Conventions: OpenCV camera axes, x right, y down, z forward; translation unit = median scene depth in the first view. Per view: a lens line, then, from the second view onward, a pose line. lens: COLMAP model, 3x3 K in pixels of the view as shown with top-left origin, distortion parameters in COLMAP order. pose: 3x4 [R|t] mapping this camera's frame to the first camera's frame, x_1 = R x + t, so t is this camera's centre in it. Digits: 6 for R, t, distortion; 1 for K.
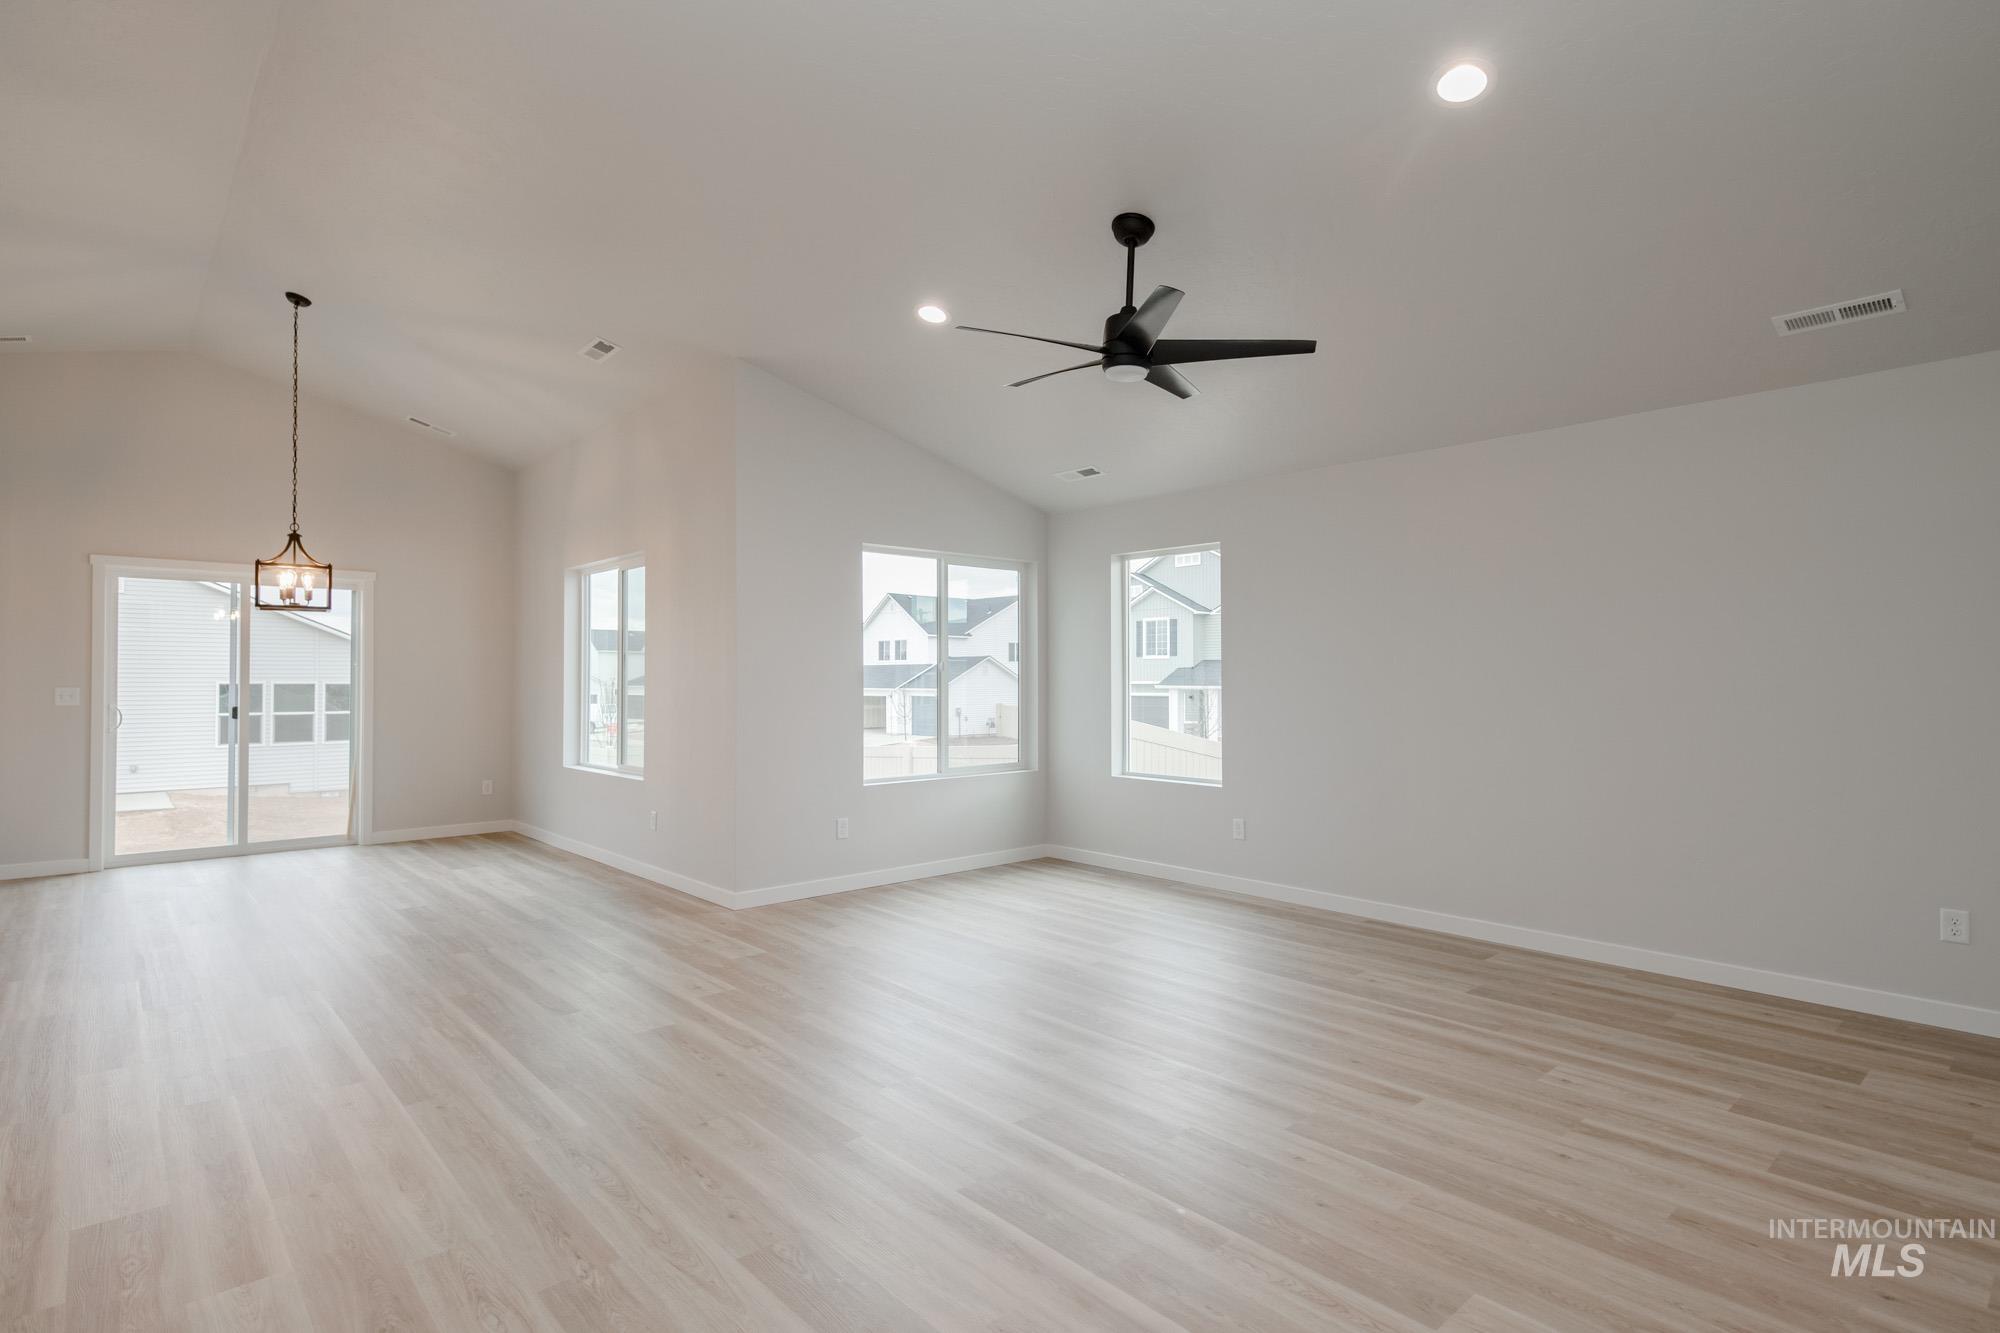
lens RADIAL K [[983.4, 0, 997.7], [0, 983.4, 661.4], [0, 0, 1]] dist [0.010658, -0.003580]
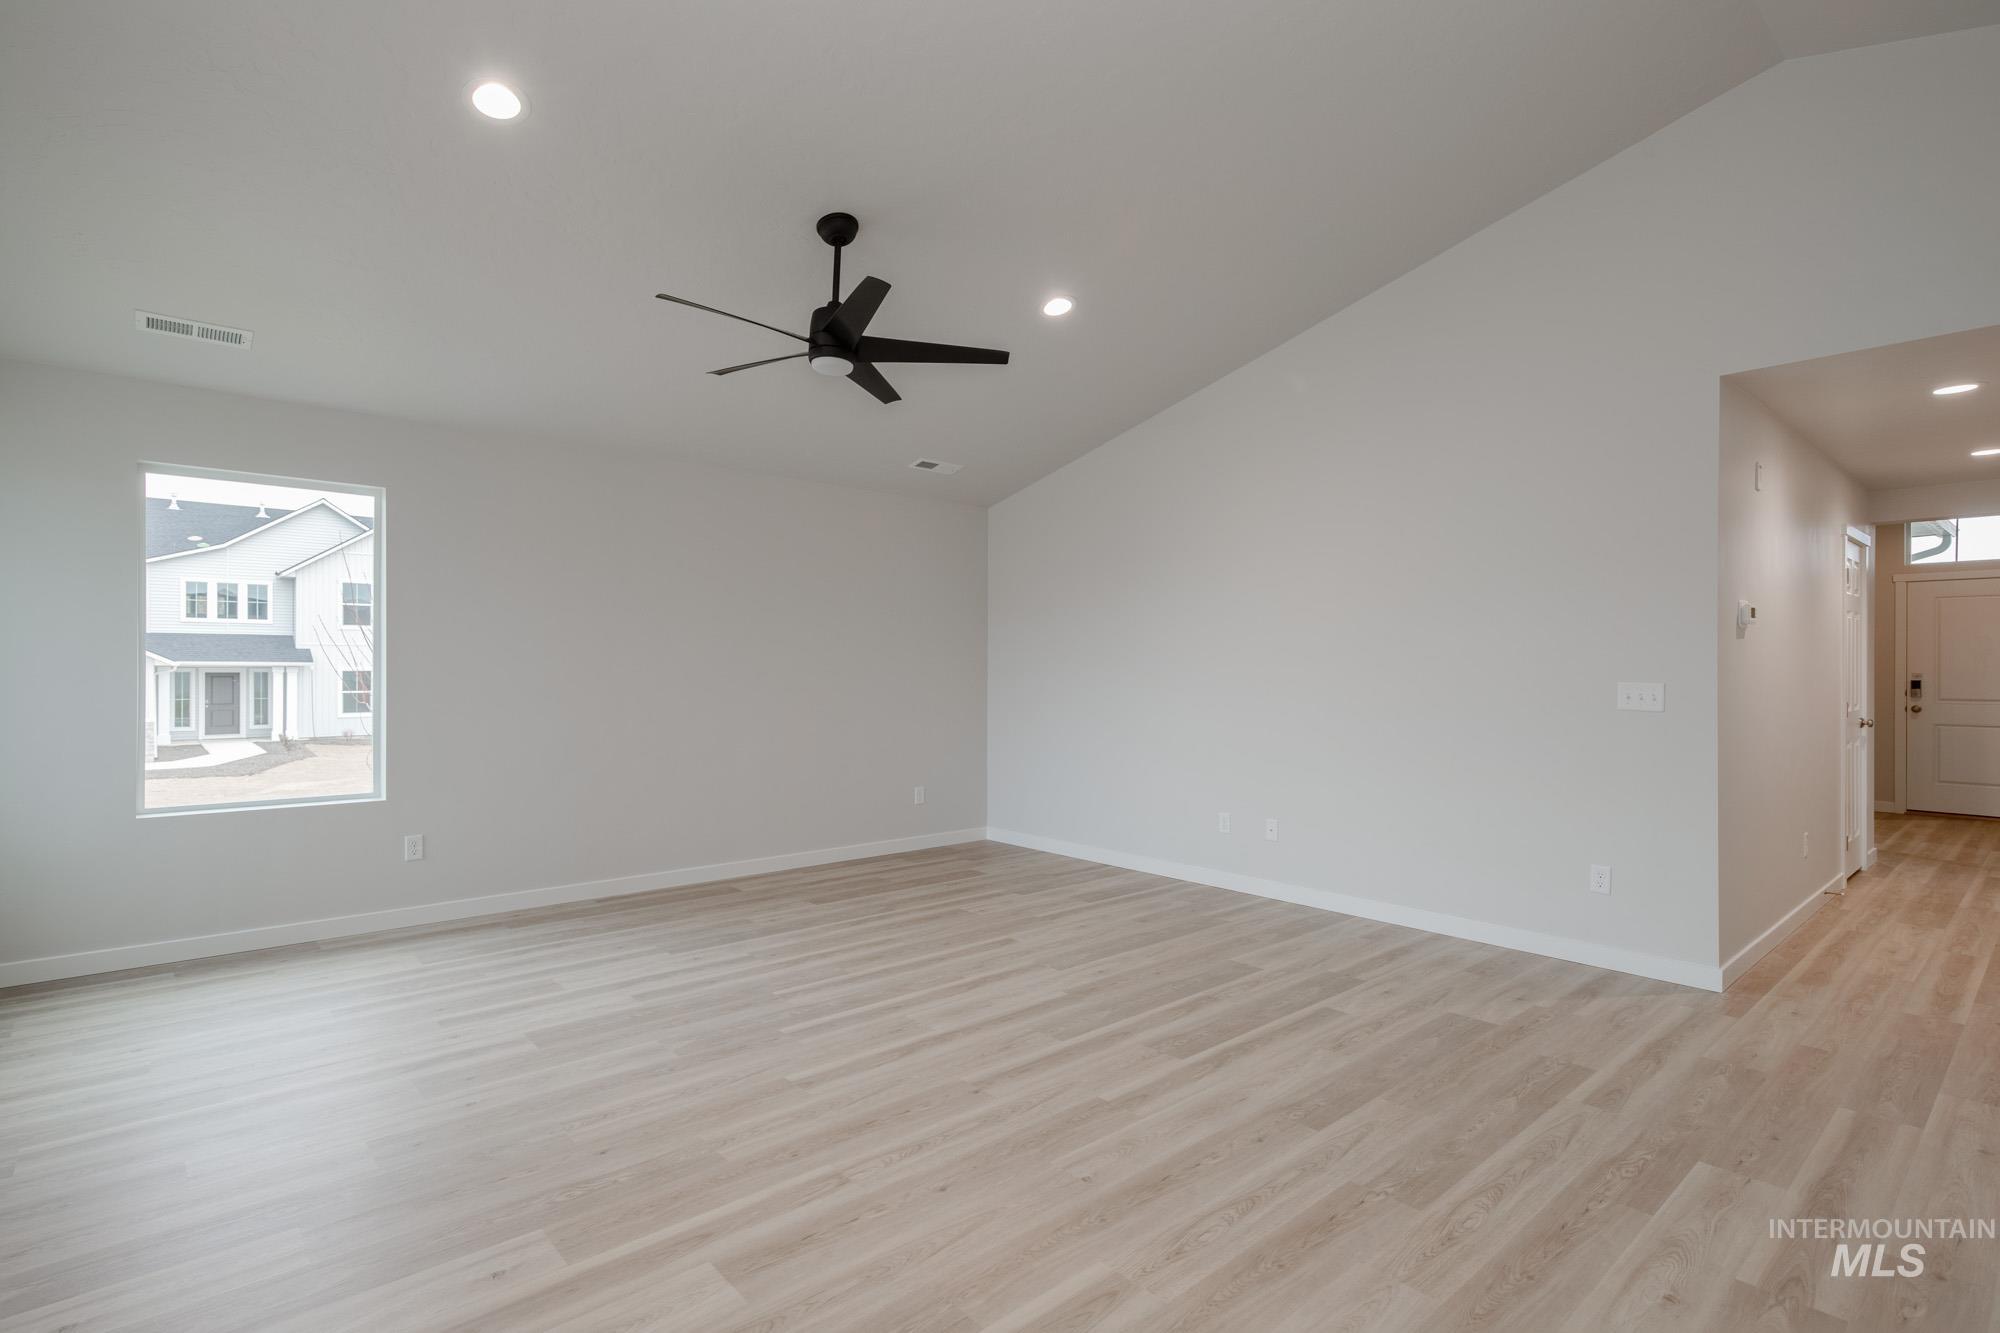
lens RADIAL K [[983.4, 0, 997.9], [0, 983.4, 672.8], [0, 0, 1]] dist [0.010658, -0.003580]
pose [[0.009357, -0.007207, 0.999930, -0.955602], [-0.021220, 0.999747, 0.007405, 0.021614], [-0.999731, -0.021288, 0.009202, 0.896422]]
